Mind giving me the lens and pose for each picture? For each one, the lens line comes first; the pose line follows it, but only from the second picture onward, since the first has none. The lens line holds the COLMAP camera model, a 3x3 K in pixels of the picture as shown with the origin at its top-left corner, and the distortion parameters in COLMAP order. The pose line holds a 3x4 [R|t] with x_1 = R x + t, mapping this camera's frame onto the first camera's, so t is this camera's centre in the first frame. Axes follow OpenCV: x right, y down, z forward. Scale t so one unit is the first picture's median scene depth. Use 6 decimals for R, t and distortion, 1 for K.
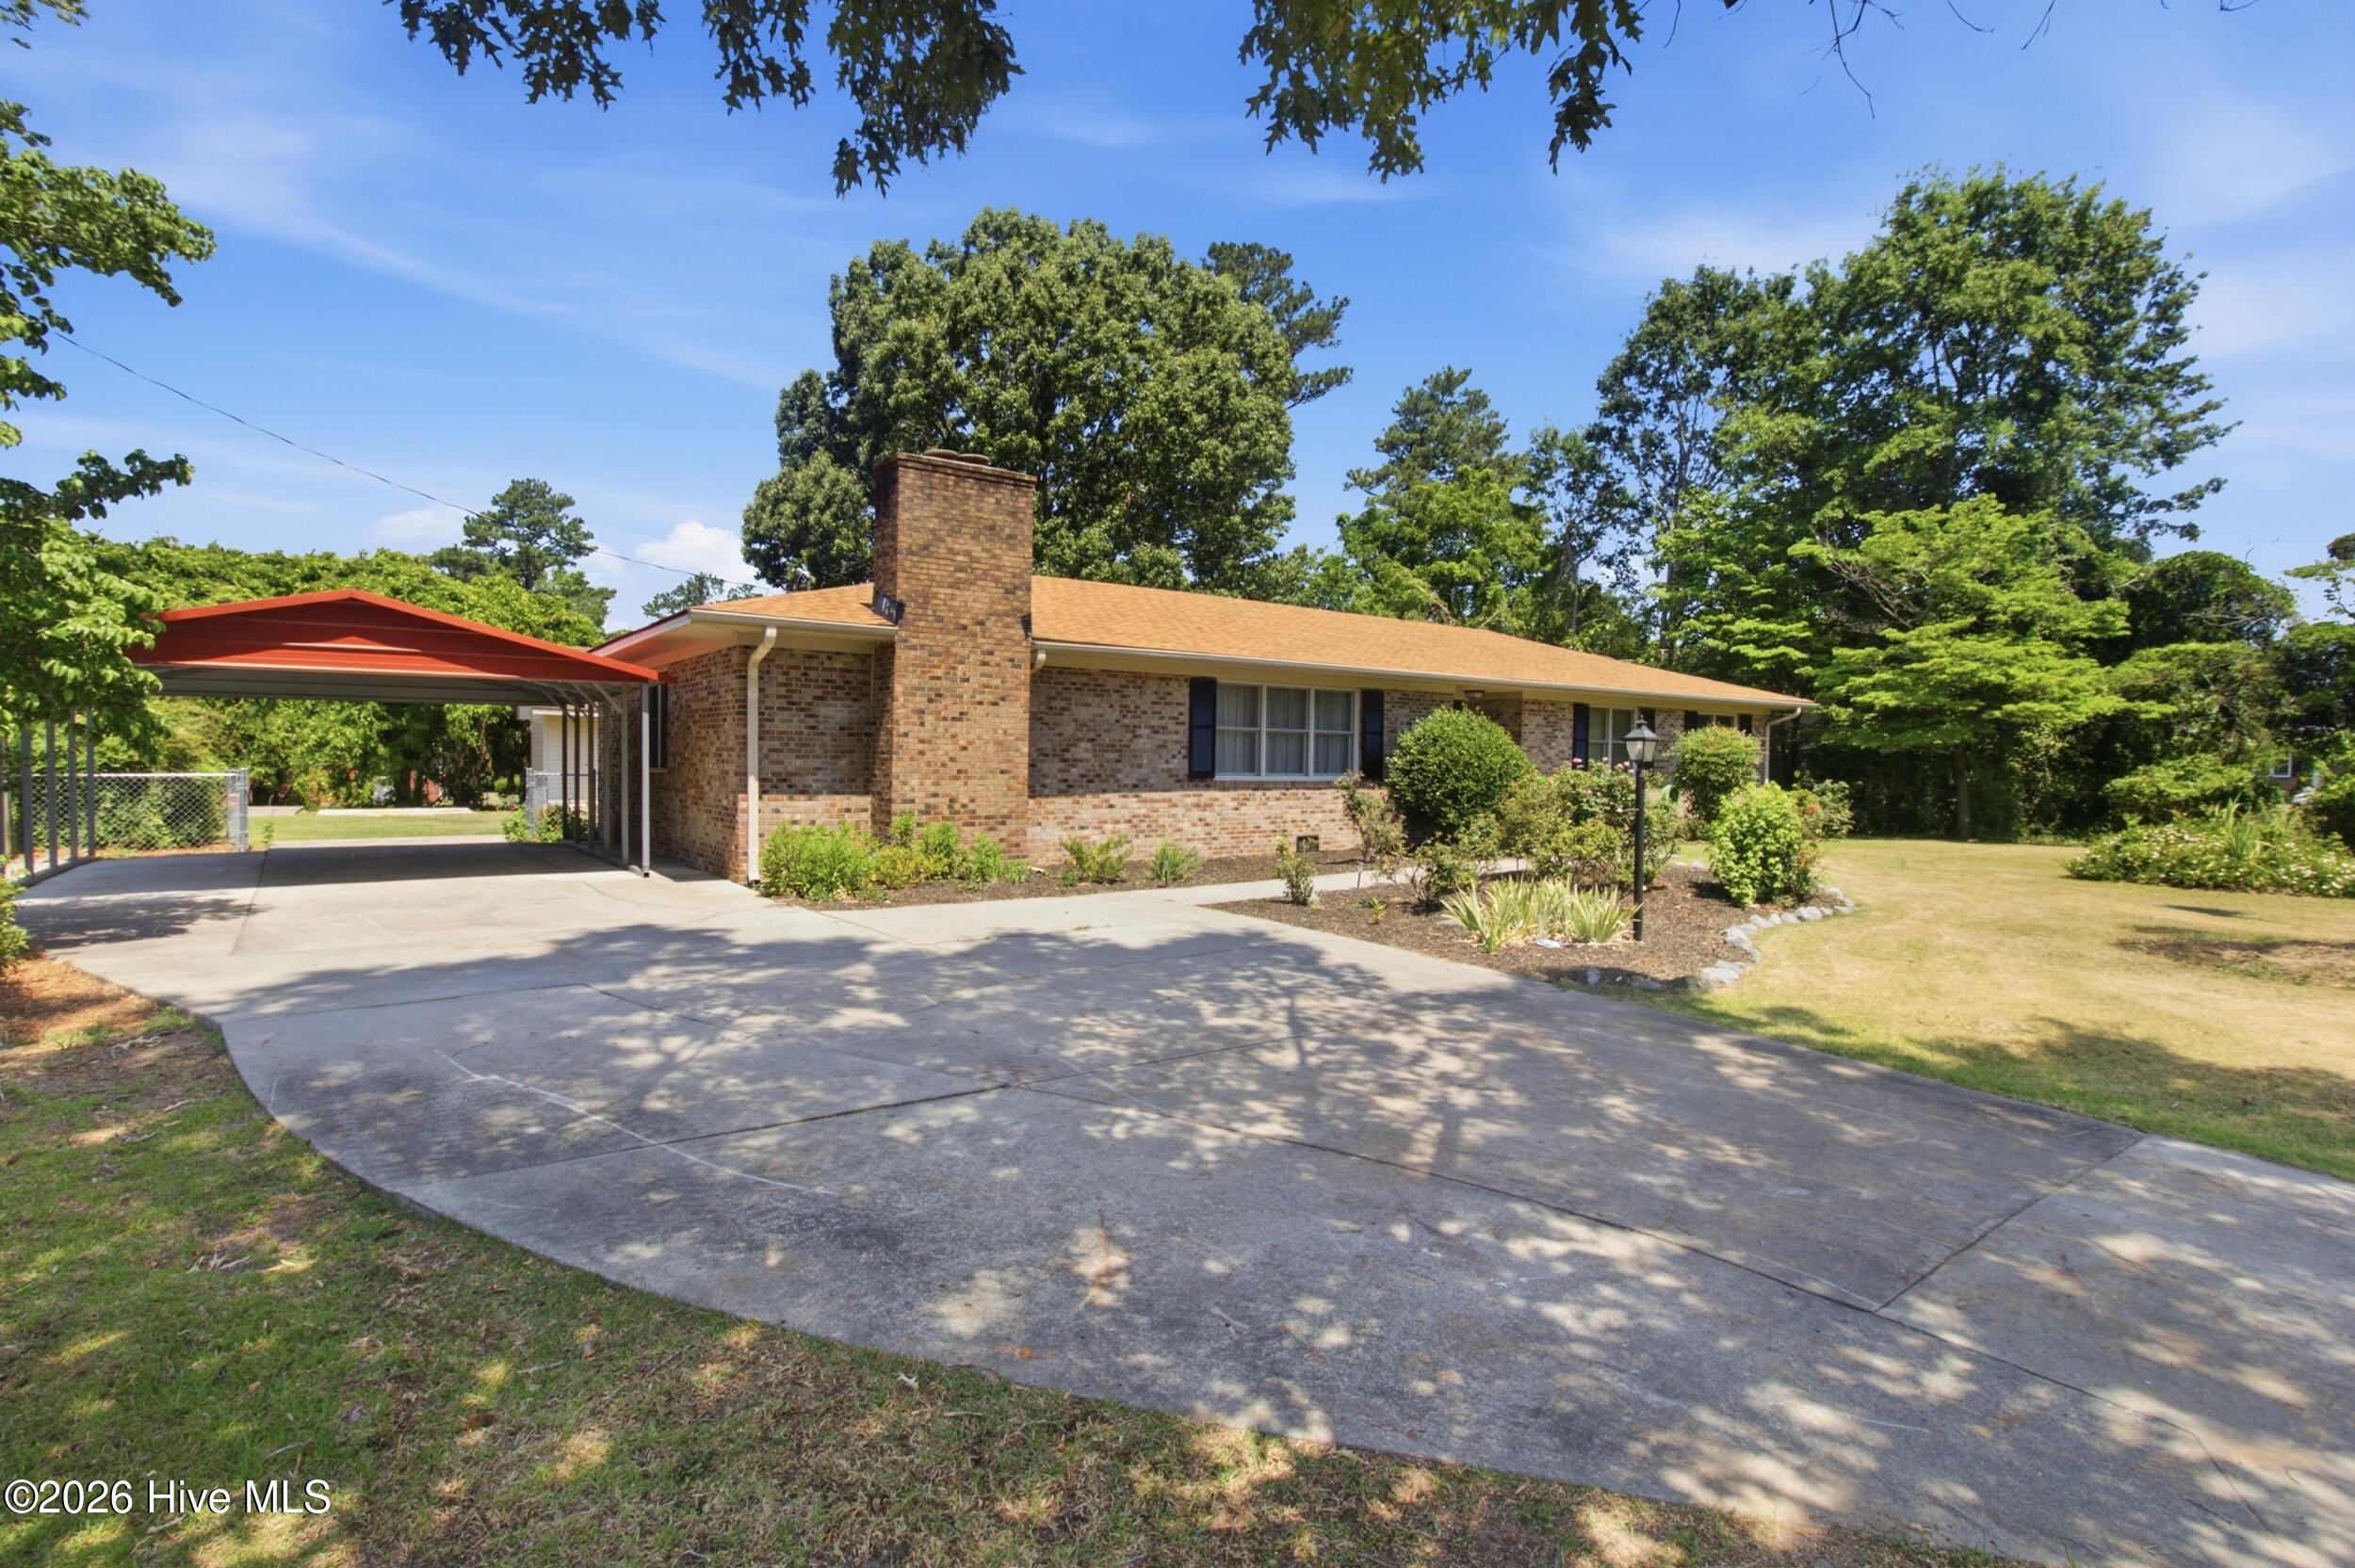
lens RADIAL K [[1138.3, 0, 1177.5], [0, 1138.3, 784.0], [0, 0, 1]] dist [-0.002555, -0.000357]
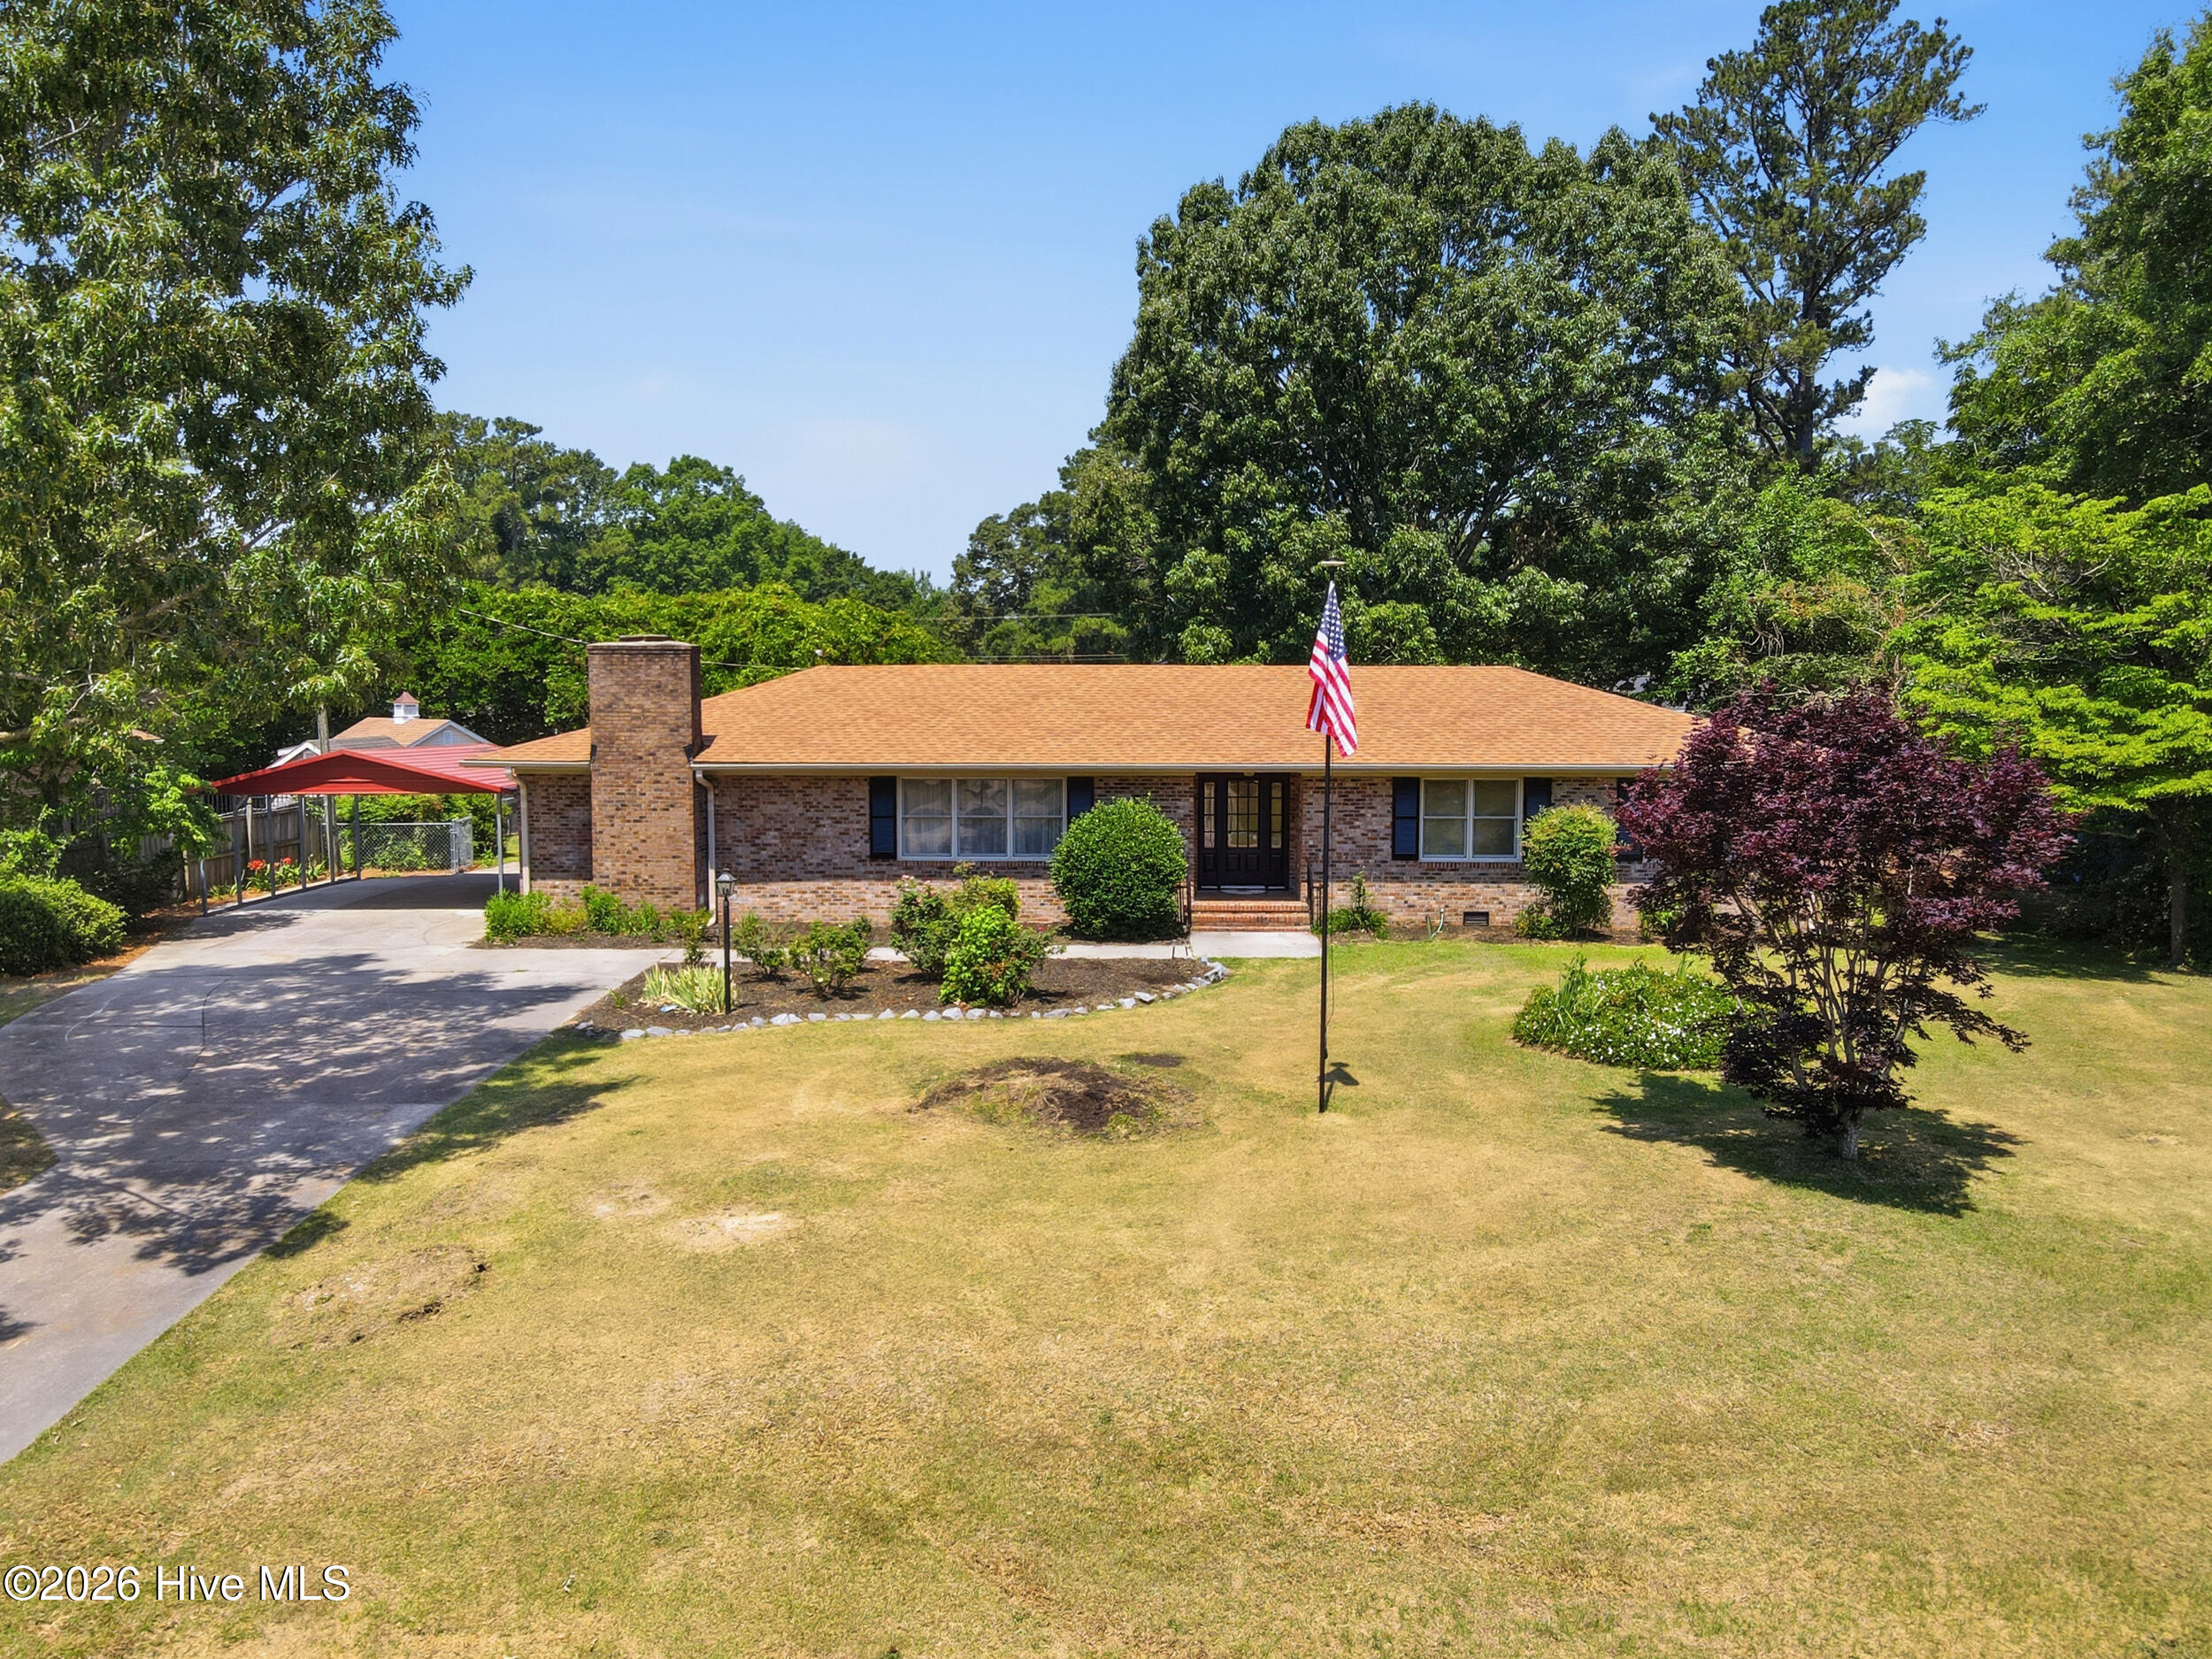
lens RADIAL K [[1685.1, 0, 1106.0], [0, 1685.1, 829.5], [0, 0, 1]] dist [0.007472, 0.002904]
pose [[0.799855, 0.038776, -0.598940, 1.490365], [-0.004151, 0.998244, 0.059083, -0.166496], [0.600180, -0.044772, 0.798611, -0.340906]]
